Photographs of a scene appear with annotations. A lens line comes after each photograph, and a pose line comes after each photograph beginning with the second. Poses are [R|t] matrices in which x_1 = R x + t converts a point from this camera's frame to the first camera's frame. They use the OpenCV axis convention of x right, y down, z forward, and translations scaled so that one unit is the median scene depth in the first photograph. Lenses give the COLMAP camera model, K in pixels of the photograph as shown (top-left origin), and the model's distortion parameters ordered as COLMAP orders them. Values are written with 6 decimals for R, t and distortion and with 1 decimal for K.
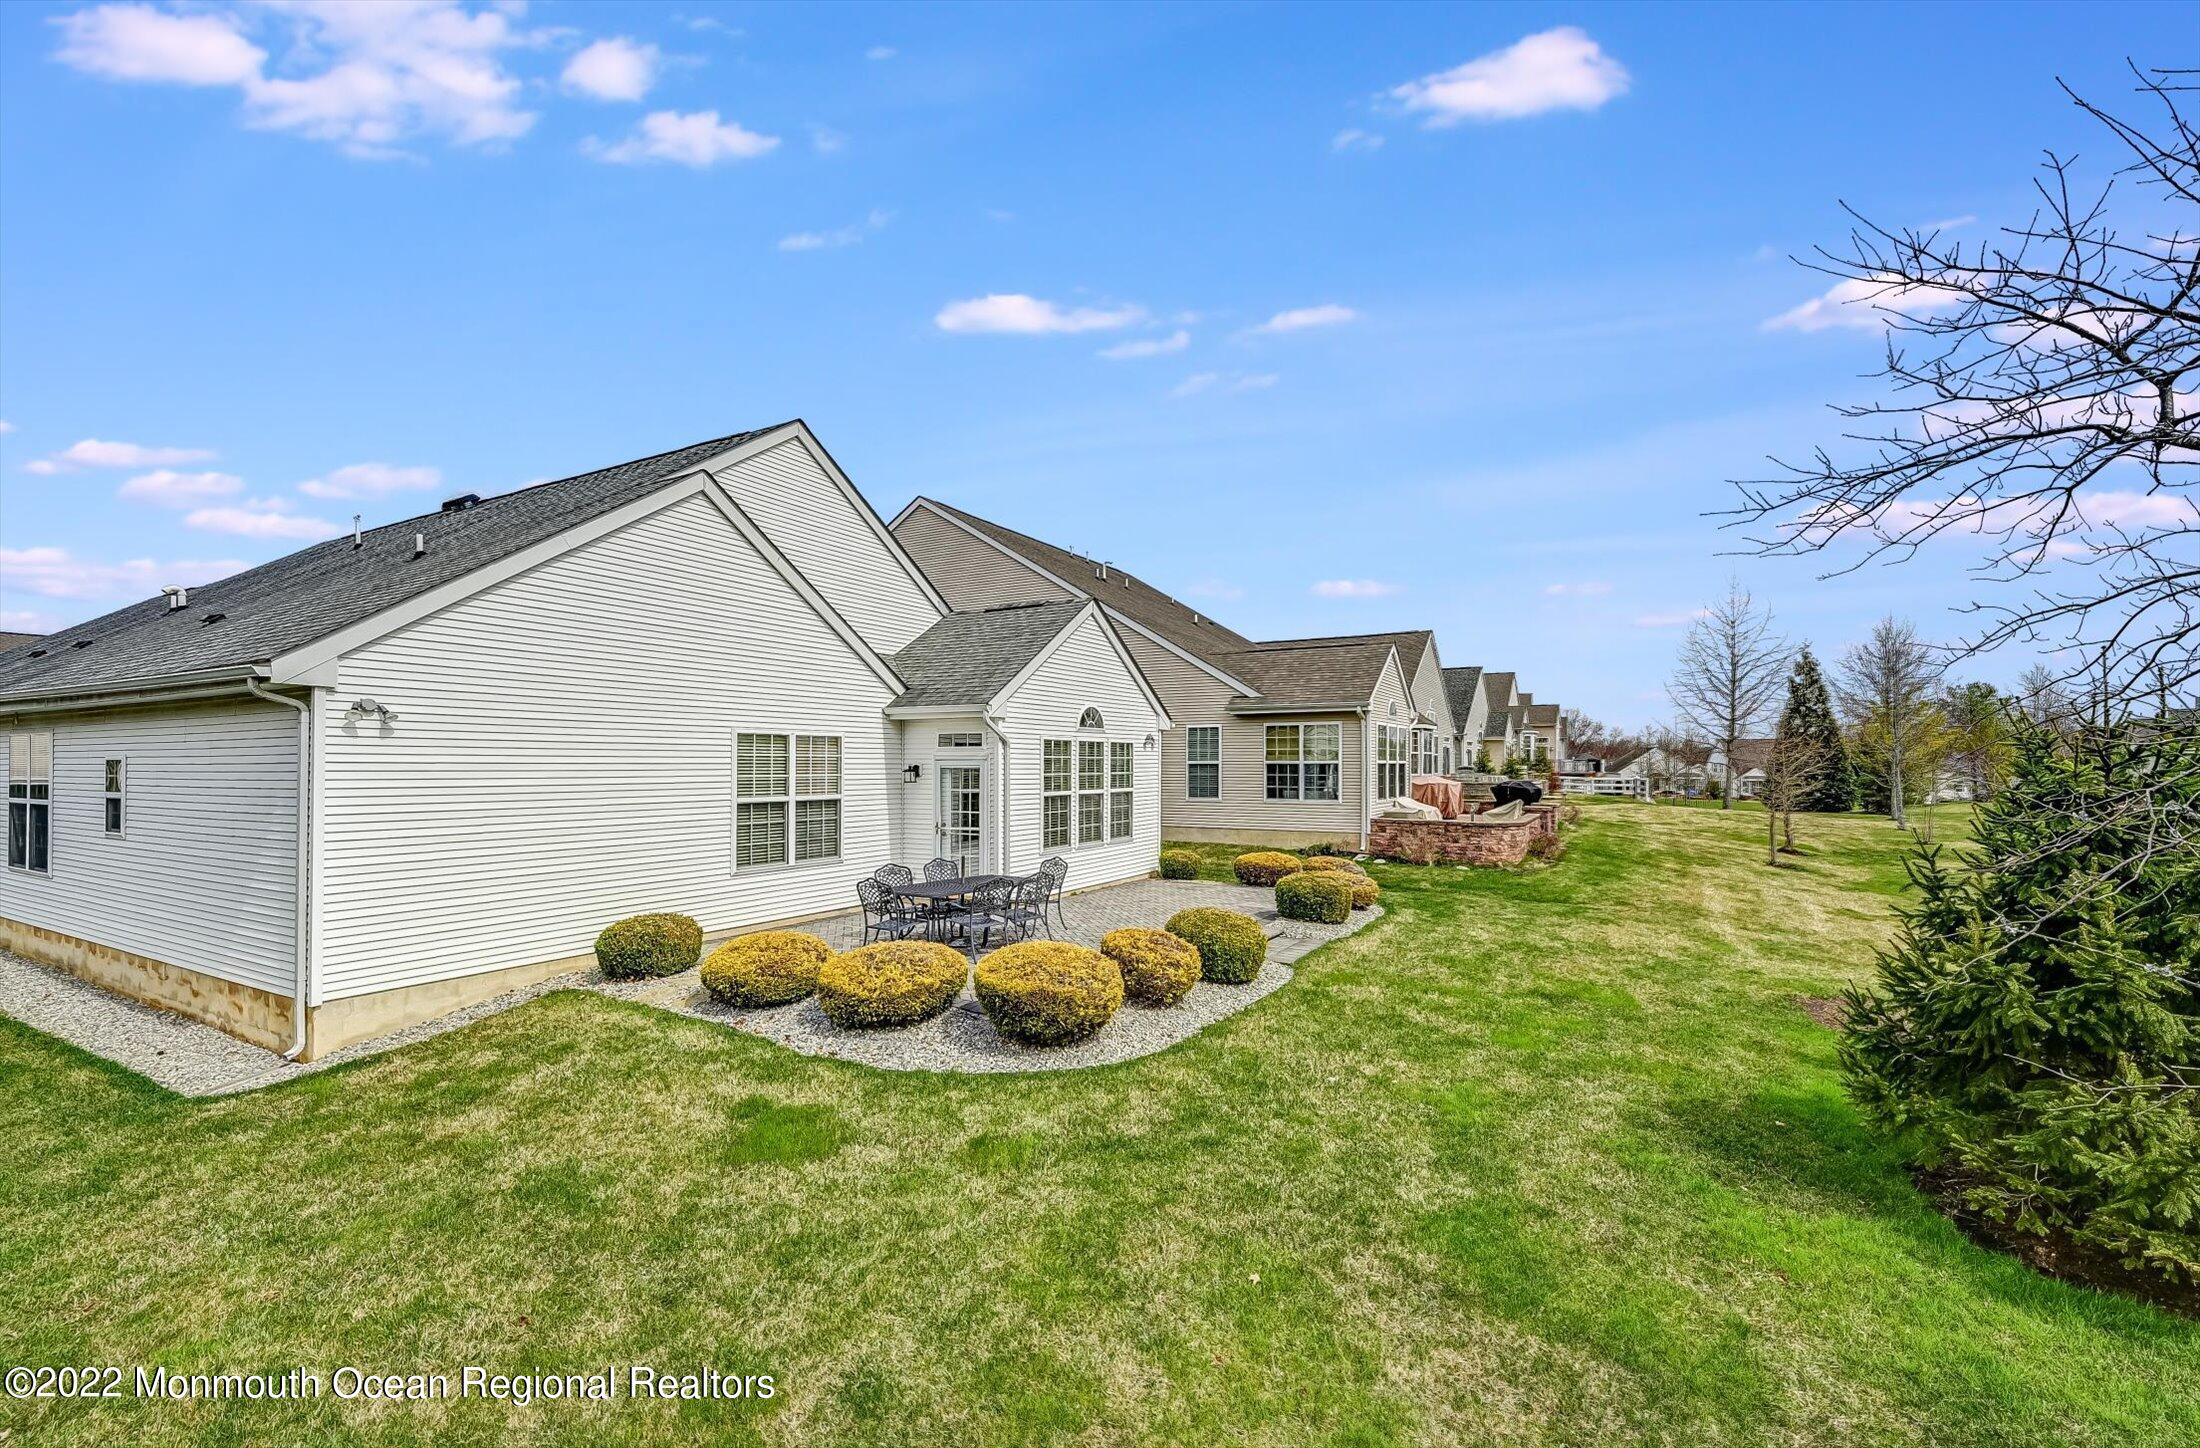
lens RADIAL K [[913.5, 0, 1135.3], [0, 913.5, 753.4], [0, 0, 1]] dist [0.000765, -0.000205]
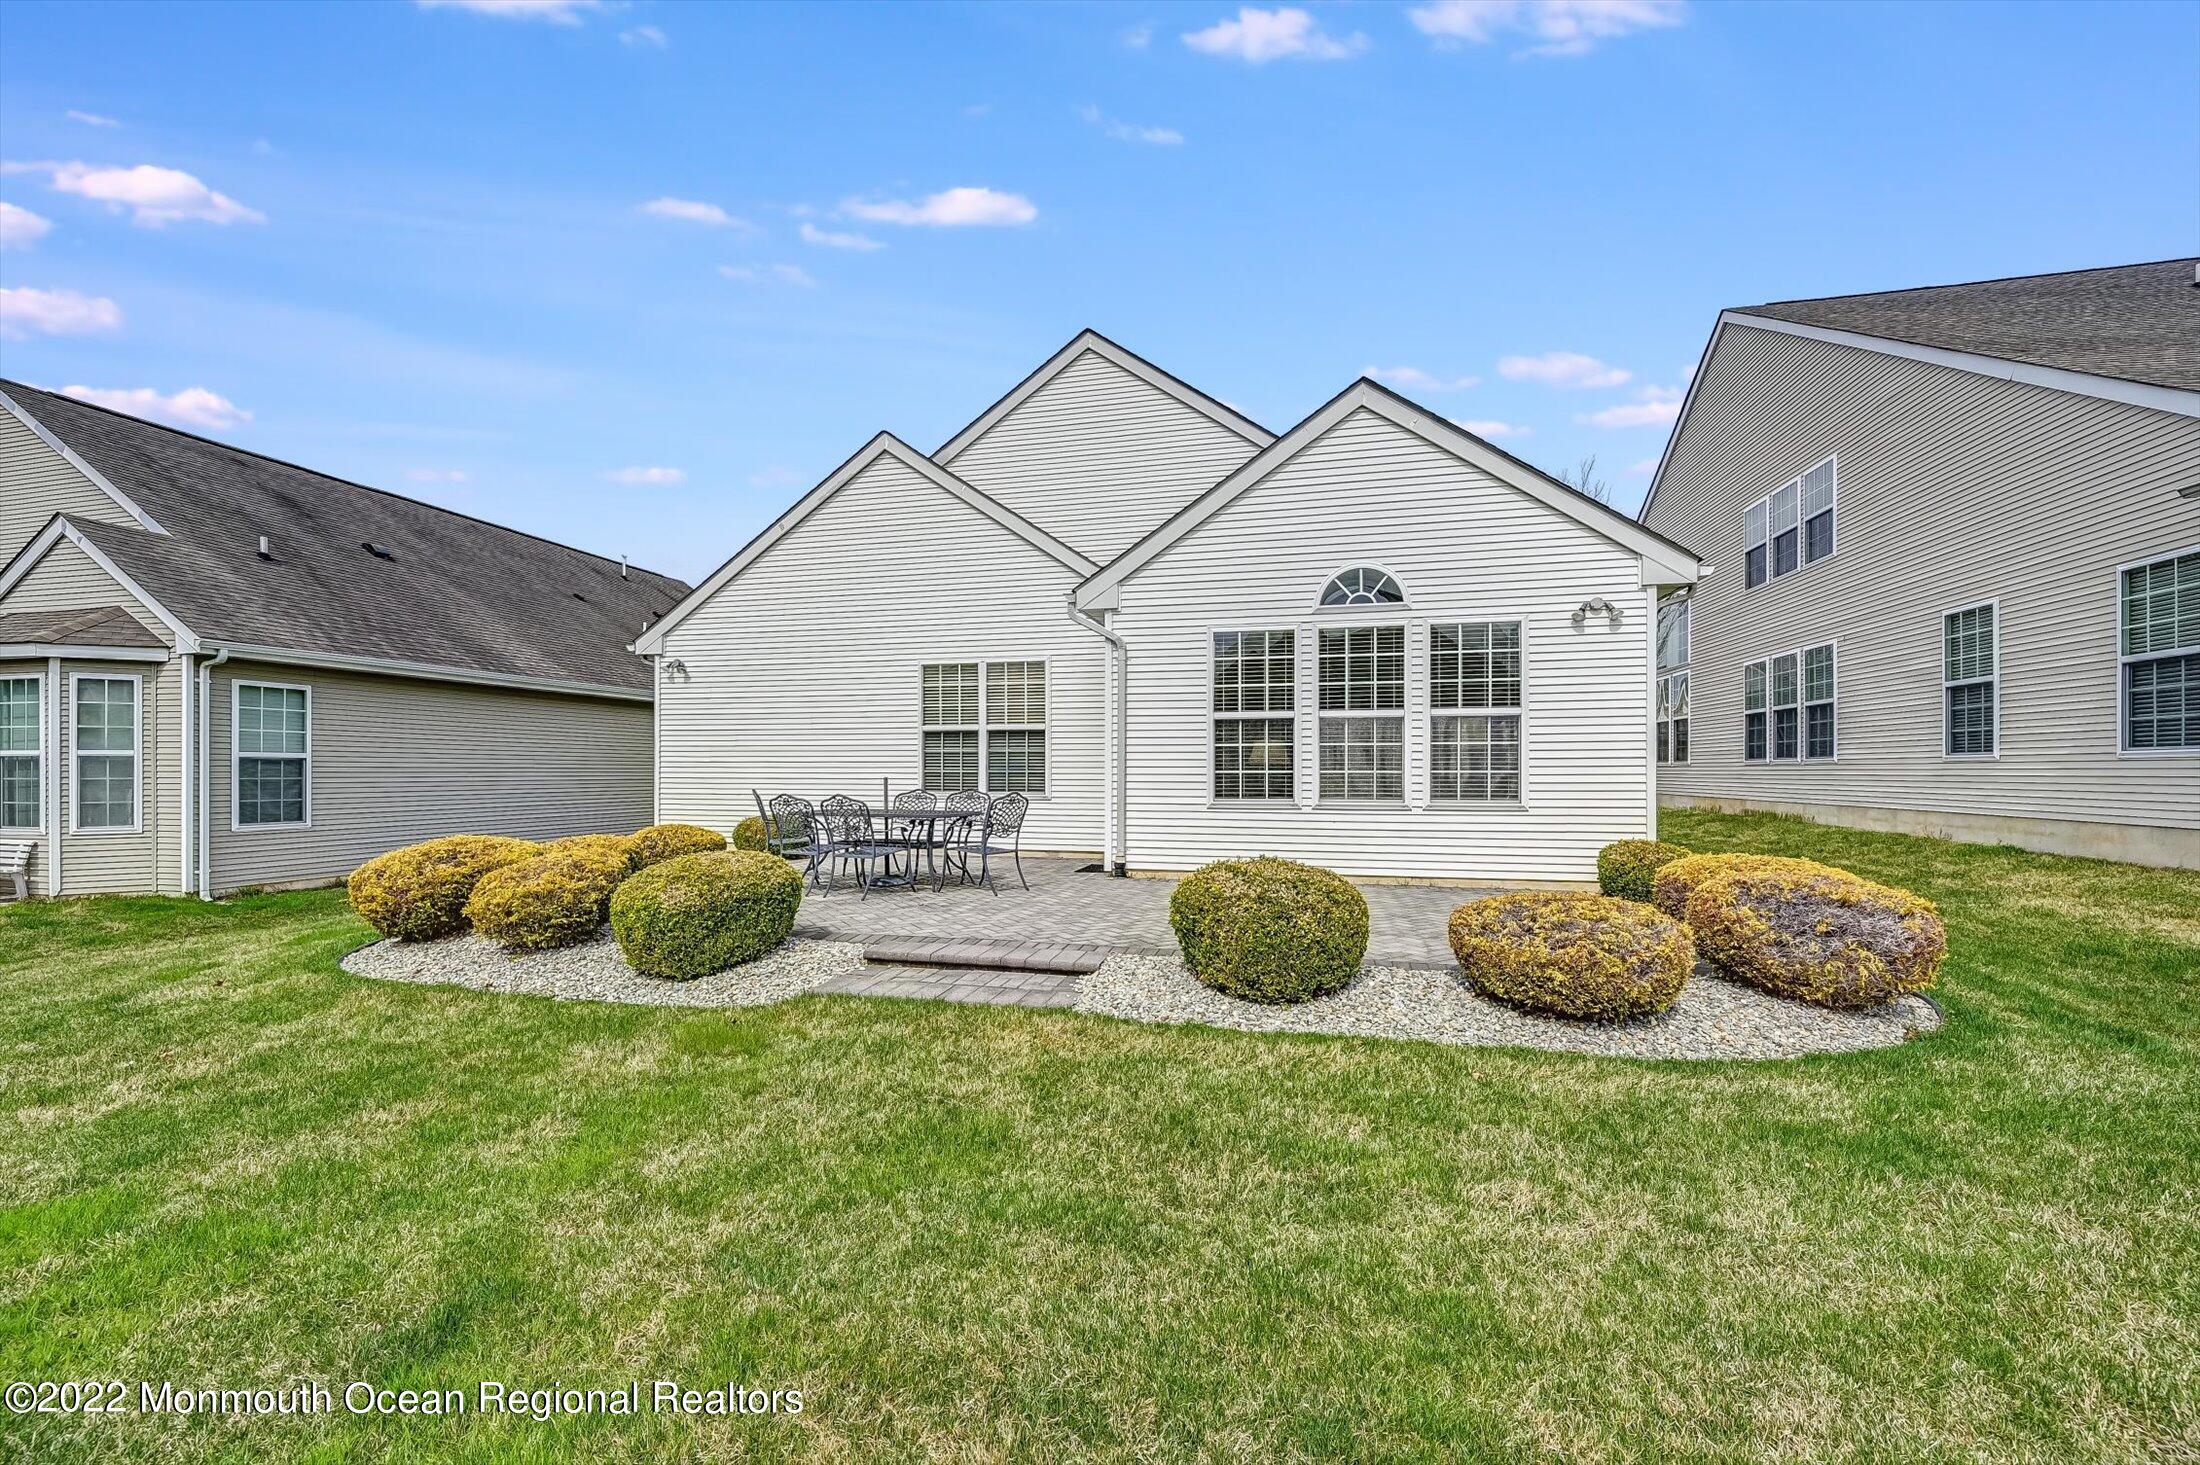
lens RADIAL K [[882.0, 0, 1116.9], [0, 882.0, 774.5], [0, 0, 1]] dist [-0.000619, 0.000426]
pose [[0.251233, 0.003458, -0.967920, 0.853669], [0.012218, 0.999903, 0.006743, 0.139541], [0.967849, -0.013520, 0.251166, 1.318346]]
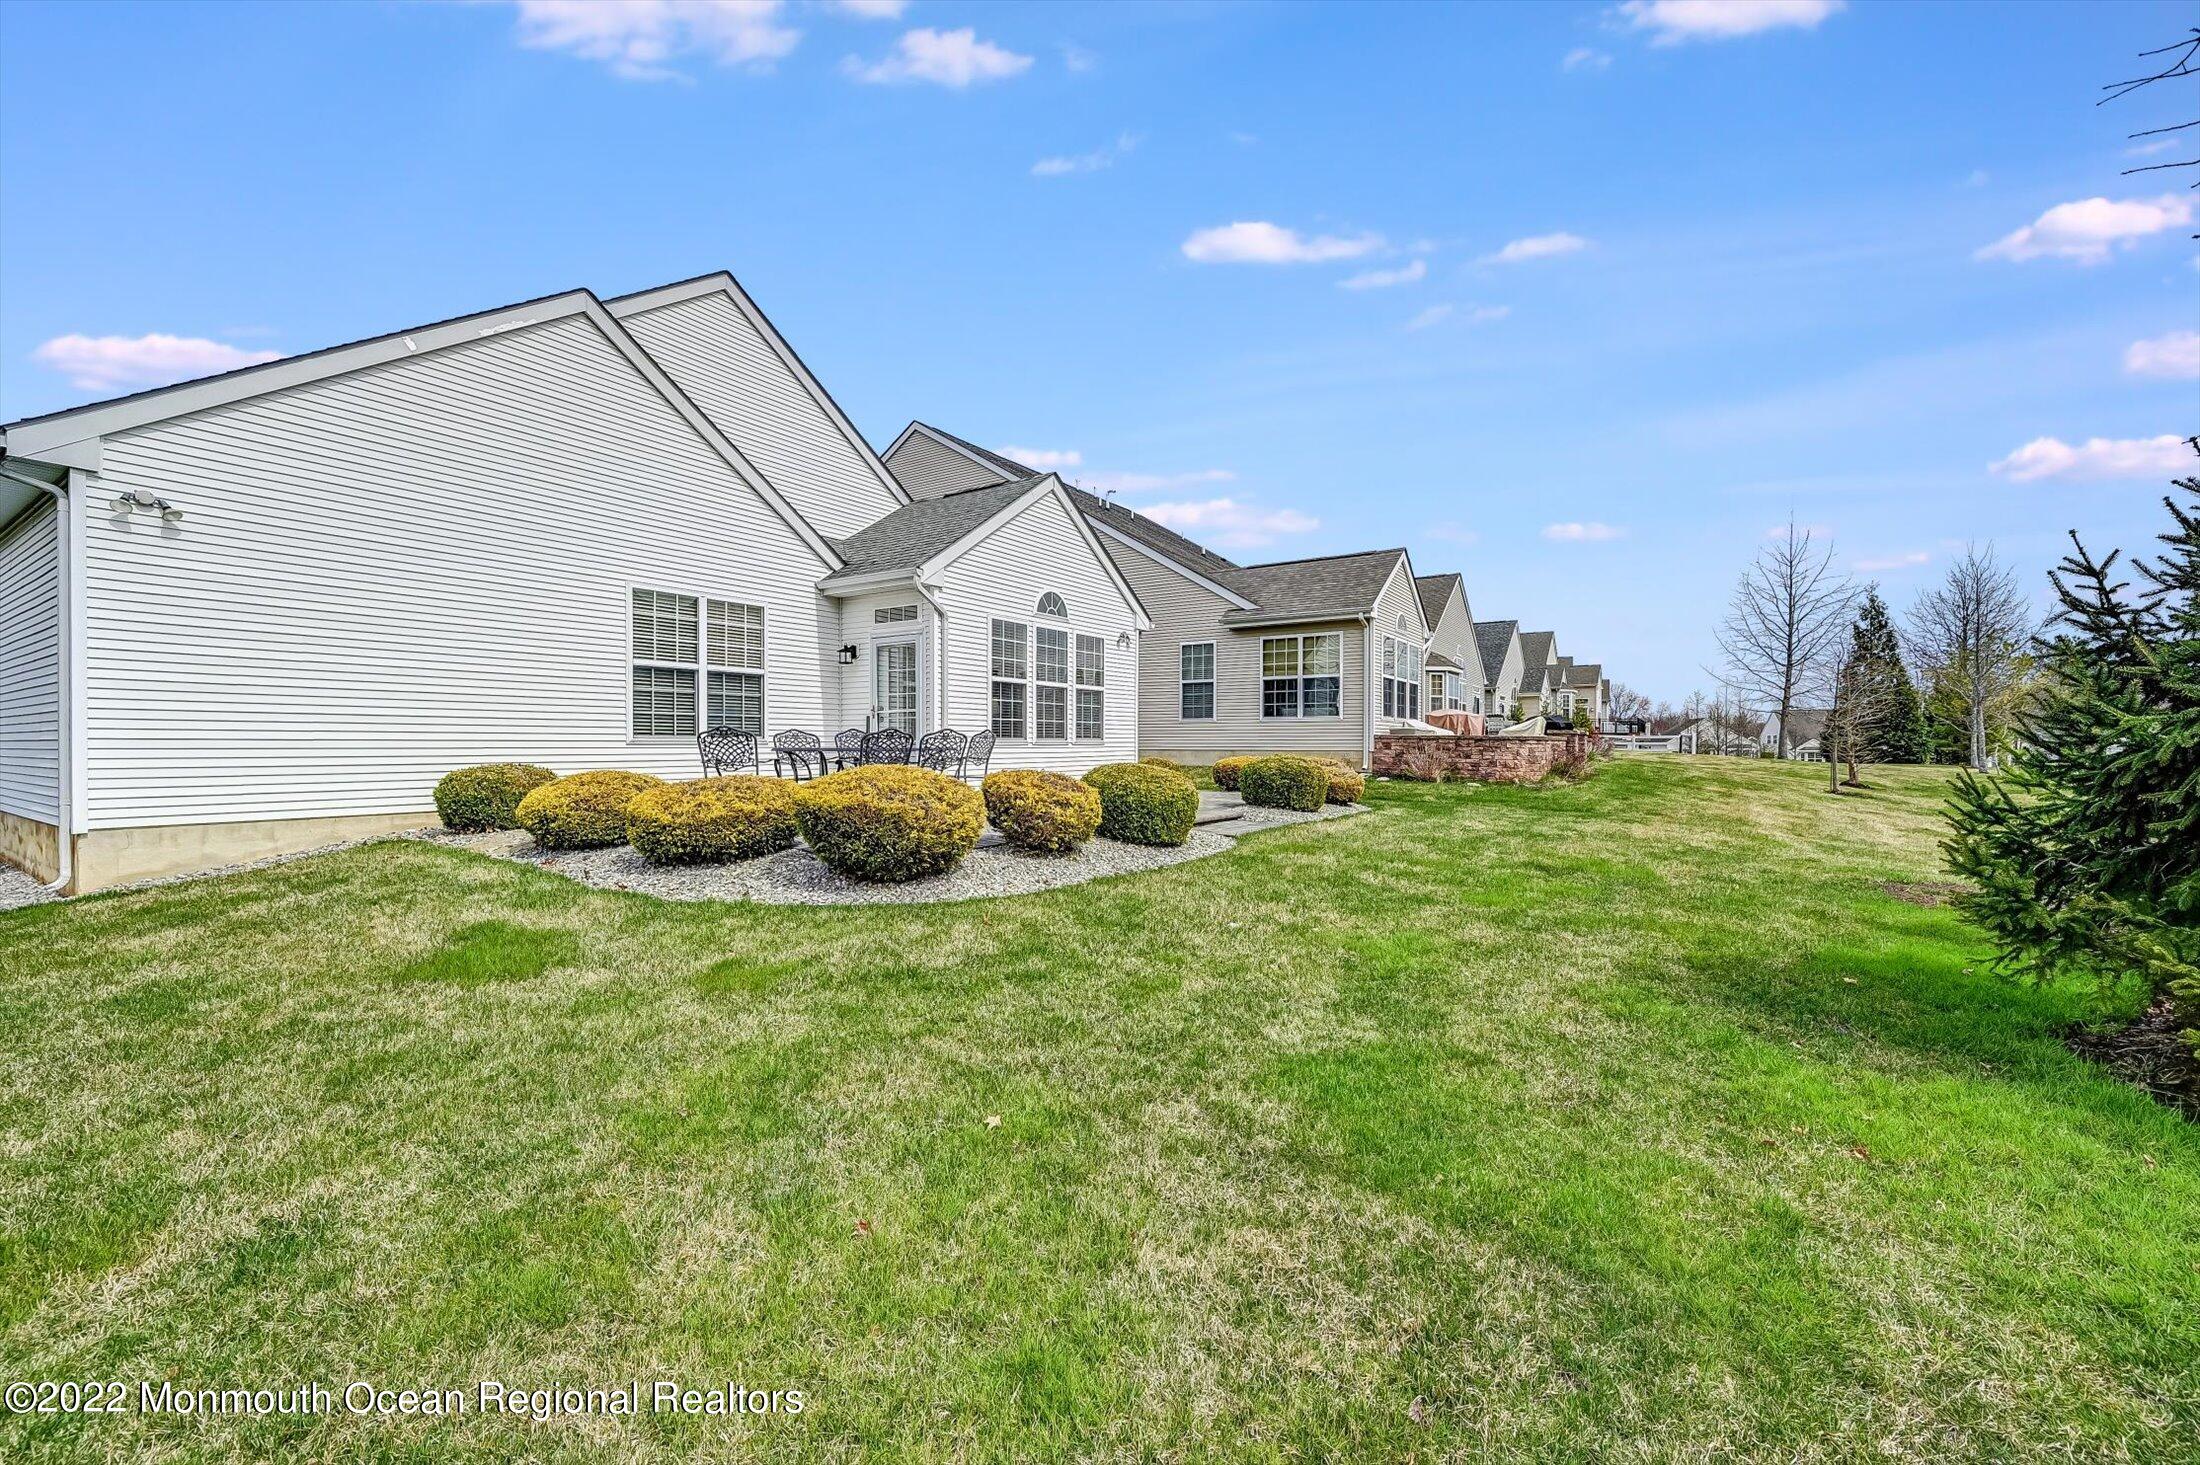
lens RADIAL K [[882.0, 0, 1107.6], [0, 882.0, 746.5], [0, 0, 1]] dist [-0.000619, 0.000426]
pose [[0.996912, 0.000462, -0.078529, 0.144928], [0.000934, 0.999842, 0.017738, 0.165788], [0.078524, -0.017756, 0.996754, 0.216559]]
